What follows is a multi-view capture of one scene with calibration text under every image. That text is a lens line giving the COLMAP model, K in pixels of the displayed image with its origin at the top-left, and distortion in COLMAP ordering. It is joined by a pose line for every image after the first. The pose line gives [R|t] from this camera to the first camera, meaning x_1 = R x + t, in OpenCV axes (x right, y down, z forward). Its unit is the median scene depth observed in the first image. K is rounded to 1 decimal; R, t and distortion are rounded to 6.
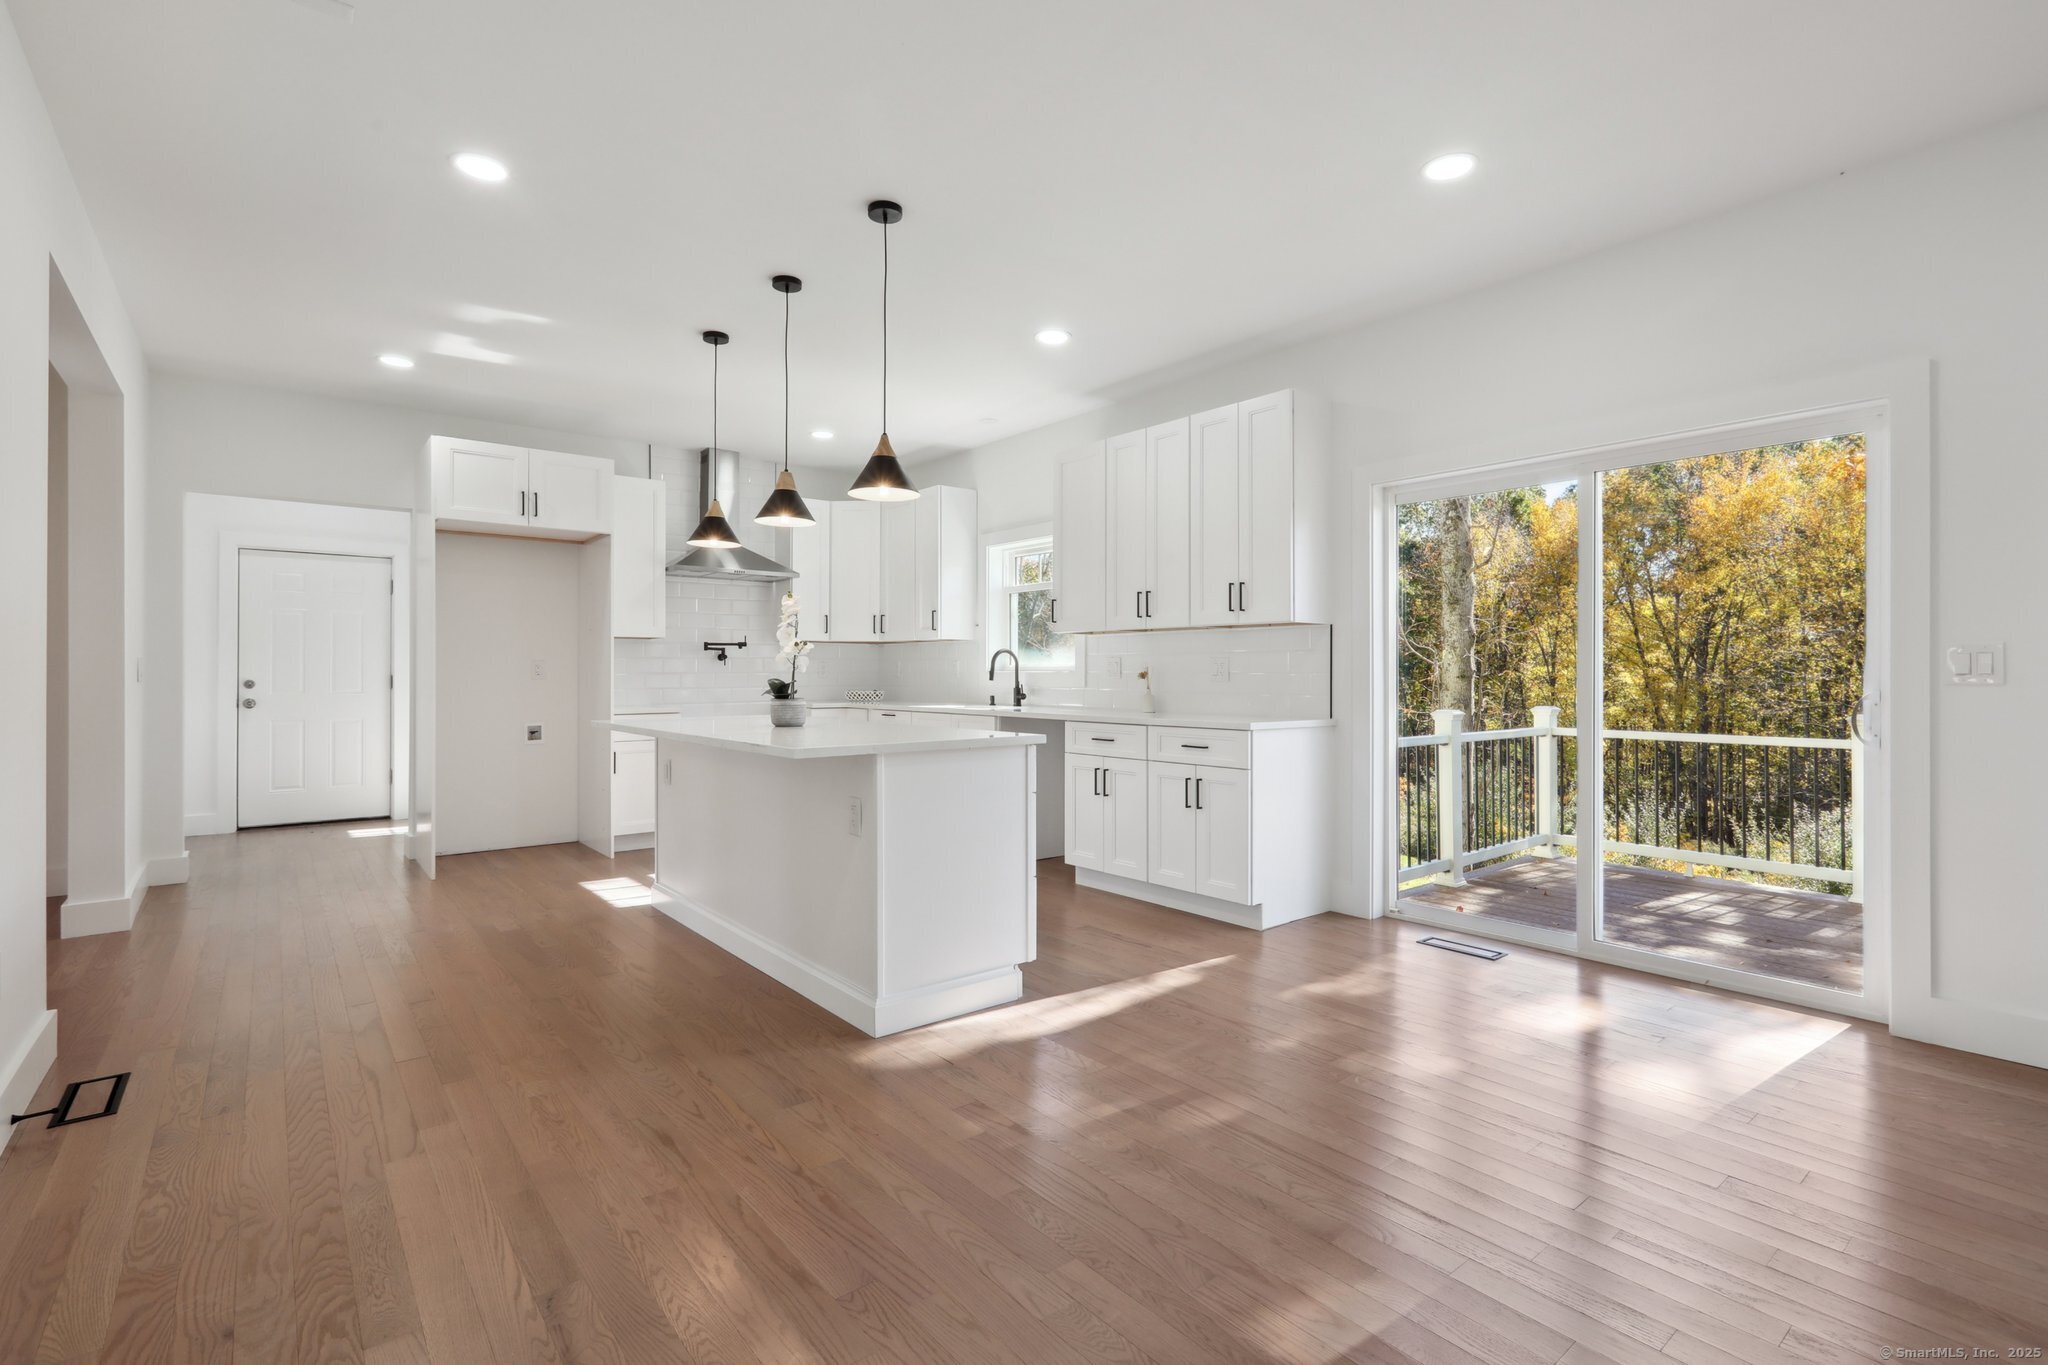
lens RADIAL K [[933.7, 0, 1022.4], [0, 933.7, 672.4], [0, 0, 1]] dist [0.000195, -0.000958]
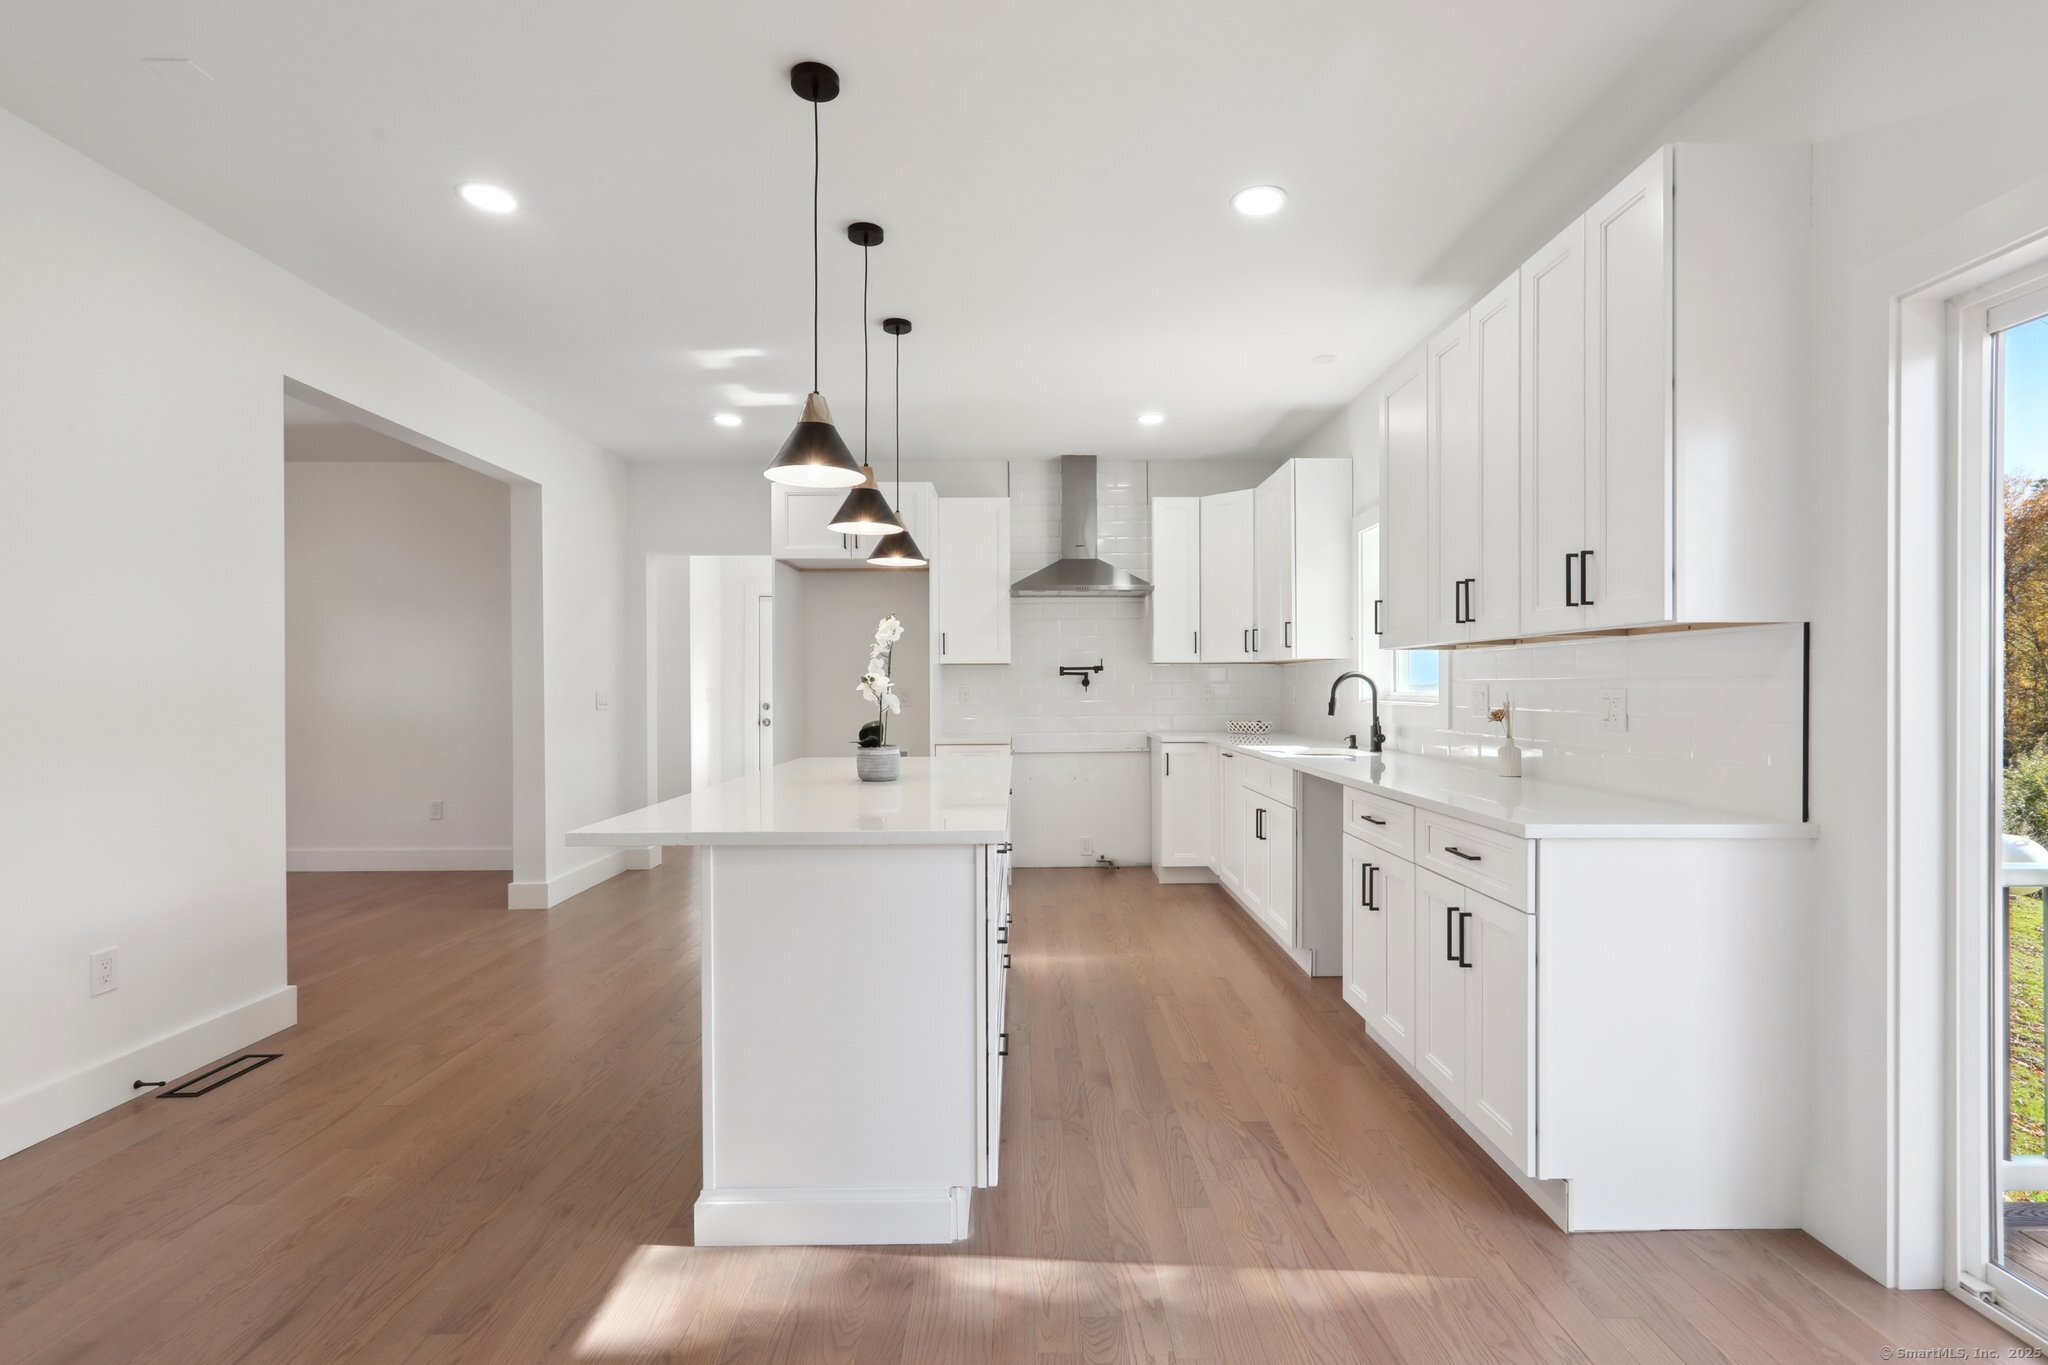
lens RADIAL K [[920.1, 0, 1026.8], [0, 920.1, 692.4], [0, 0, 1]] dist [0.001823, 0.000627]
pose [[0.792356, 0.001072, -0.610059, 0.316979], [0.003845, 0.999970, 0.006751, -0.021624], [0.610047, -0.007695, 0.792328, 0.409473]]
